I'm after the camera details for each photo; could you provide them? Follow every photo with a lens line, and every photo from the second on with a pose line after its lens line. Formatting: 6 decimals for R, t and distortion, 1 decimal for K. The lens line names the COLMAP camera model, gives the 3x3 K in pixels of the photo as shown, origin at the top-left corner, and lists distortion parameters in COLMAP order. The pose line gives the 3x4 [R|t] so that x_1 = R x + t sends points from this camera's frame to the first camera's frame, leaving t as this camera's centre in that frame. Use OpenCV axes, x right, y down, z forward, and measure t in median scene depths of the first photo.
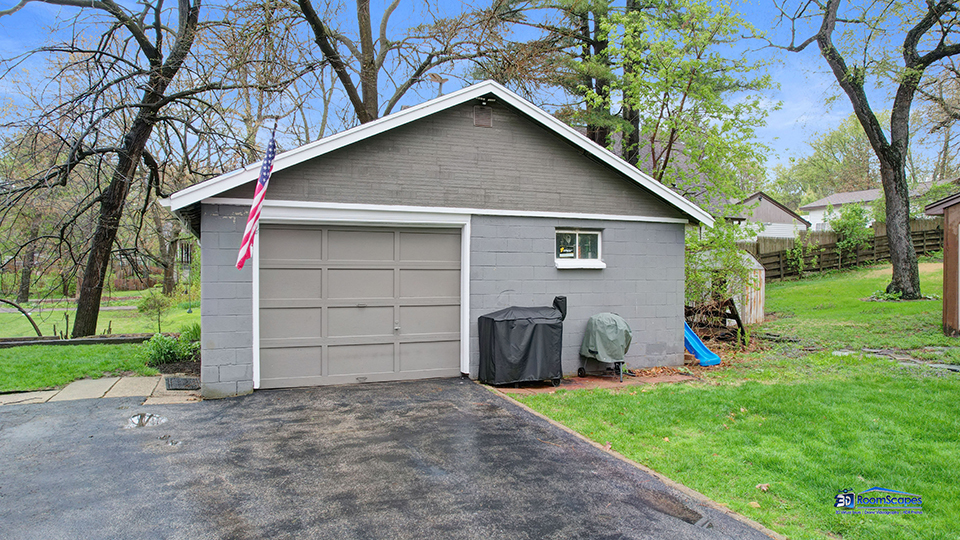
lens RADIAL K [[615.5, 0, 483.4], [0, 615.5, 270.0], [0, 0, 1]] dist [-0.008749, 0.006902]
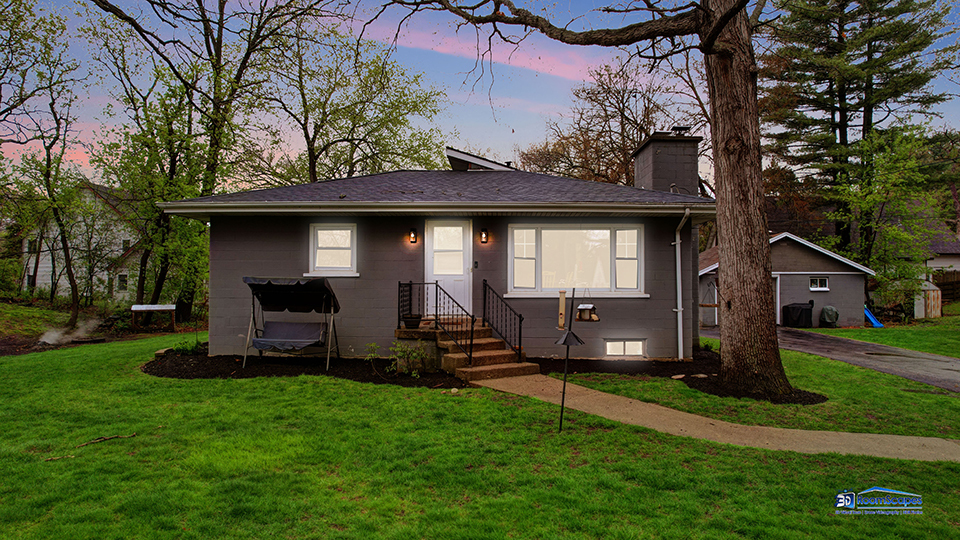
lens RADIAL K [[615.5, 0, 485.9], [0, 615.5, 268.9], [0, 0, 1]] dist [-0.008749, 0.006902]
pose [[0.922746, -0.012109, -0.385218, -0.186986], [0.001295, 0.999598, -0.028319, -0.027137], [0.385406, 0.025633, 0.922391, -2.396580]]
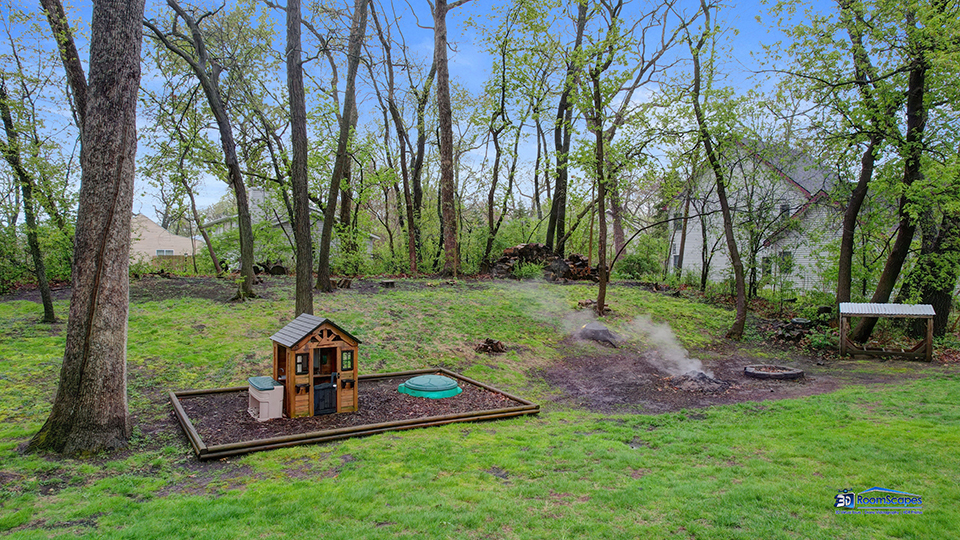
lens RADIAL K [[615.5, 0, 486.7], [0, 615.5, 268.8], [0, 0, 1]] dist [-0.008749, 0.006902]
pose [[0.234882, -0.002383, -0.972021, -1.702749], [0.006047, 0.999981, -0.000990, -0.029758], [0.972005, -0.005645, 0.234892, -1.494512]]
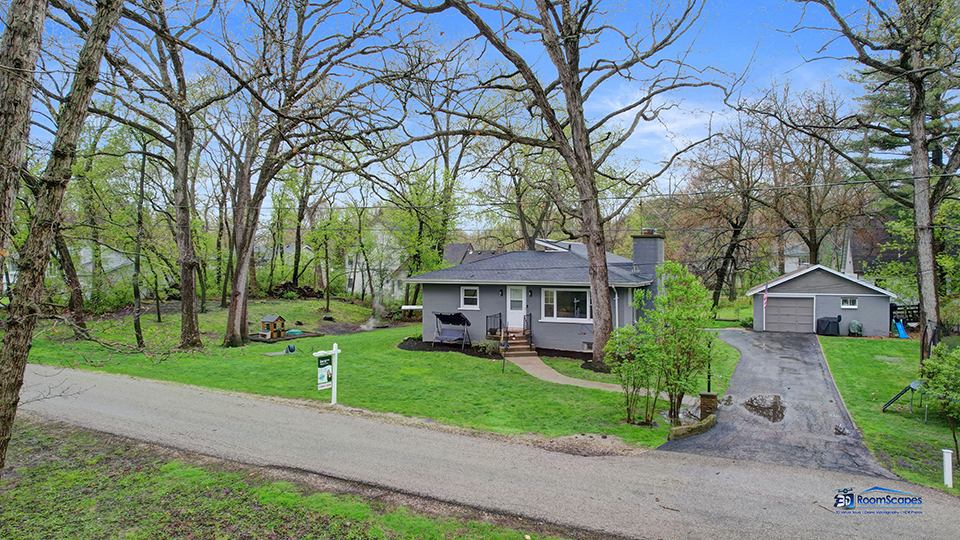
lens RADIAL K [[635.7, 0, 486.0], [0, 635.7, 269.7], [0, 0, 1]] dist [-0.009562, -0.000687]
pose [[0.689469, 0.003602, -0.724306, 1.519520], [0.005178, 0.999938, 0.009902, -0.307243], [0.724297, -0.010577, 0.689407, -3.529734]]
